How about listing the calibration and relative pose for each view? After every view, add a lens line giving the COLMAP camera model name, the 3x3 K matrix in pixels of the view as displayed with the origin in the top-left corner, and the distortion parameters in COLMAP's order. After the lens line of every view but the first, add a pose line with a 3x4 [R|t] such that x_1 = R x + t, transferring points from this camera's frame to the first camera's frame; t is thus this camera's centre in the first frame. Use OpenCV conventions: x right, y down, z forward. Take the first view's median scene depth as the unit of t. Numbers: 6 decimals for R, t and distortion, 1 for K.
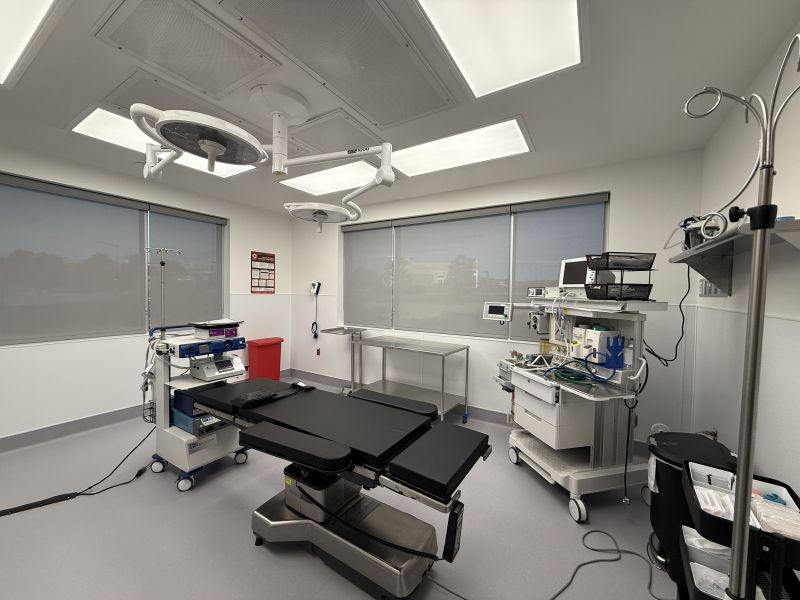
lens RADIAL K [[319.5, 0, 393.3], [0, 319.5, 301.6], [0, 0, 1]] dist [-0.000415, 0.001059]
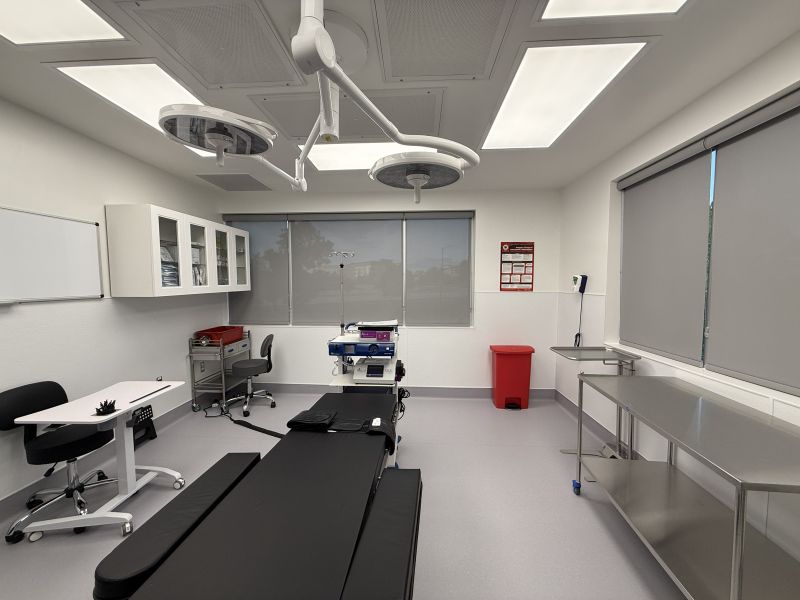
lens RADIAL K [[319.5, 0, 398.6], [0, 319.5, 299.8], [0, 0, 1]] dist [-0.000415, 0.001059]
pose [[0.485508, 0.026522, -0.873830, 0.173235], [-0.017885, 0.999632, 0.020403, -0.015064], [0.874049, 0.005723, 0.485803, 0.334832]]
